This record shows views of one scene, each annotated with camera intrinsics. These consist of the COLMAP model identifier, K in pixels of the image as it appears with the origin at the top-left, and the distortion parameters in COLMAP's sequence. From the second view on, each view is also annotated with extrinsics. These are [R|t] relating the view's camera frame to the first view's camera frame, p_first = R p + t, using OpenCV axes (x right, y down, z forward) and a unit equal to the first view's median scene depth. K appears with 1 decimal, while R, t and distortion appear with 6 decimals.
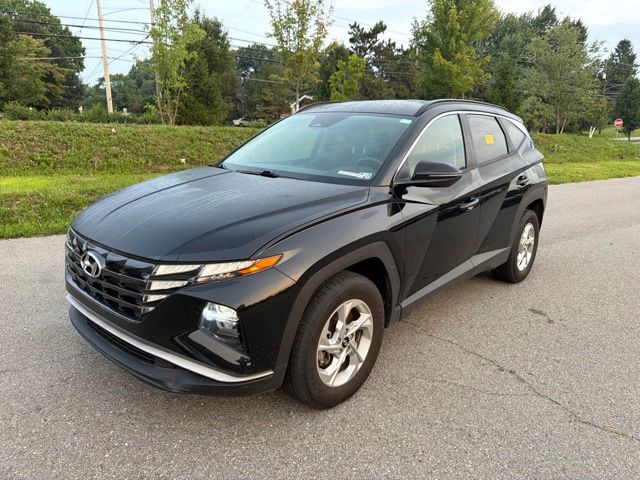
lens RADIAL K [[462.3, 0, 320.0], [0, 462.3, 240.0], [0, 0, 1]] dist [0.002013, -0.004524]
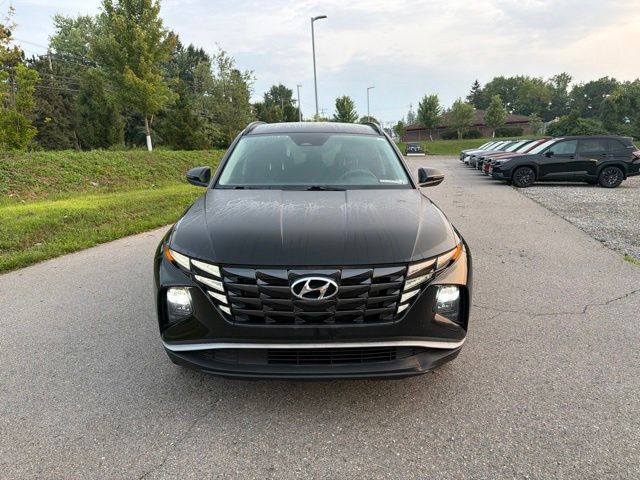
lens RADIAL K [[470.4, 0, 320.0], [0, 470.4, 240.0], [0, 0, 1]] dist [-0.001903, -0.010129]
pose [[0.717723, -0.161986, 0.677225, -0.185331], [0.189021, 0.981370, 0.034410, -0.012976], [-0.670182, 0.103313, 0.734971, 0.041180]]
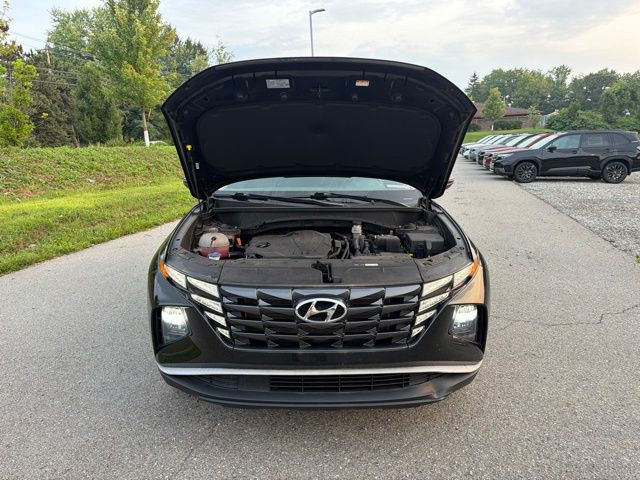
lens RADIAL K [[469.3, 0, 312.8], [0, 469.3, 234.3], [0, 0, 1]] dist [-0.003595, -0.007069]
pose [[0.724222, -0.164454, 0.669669, -0.176730], [0.189199, 0.981265, 0.036363, -0.021033], [-0.663103, 0.100366, 0.741769, 0.052870]]
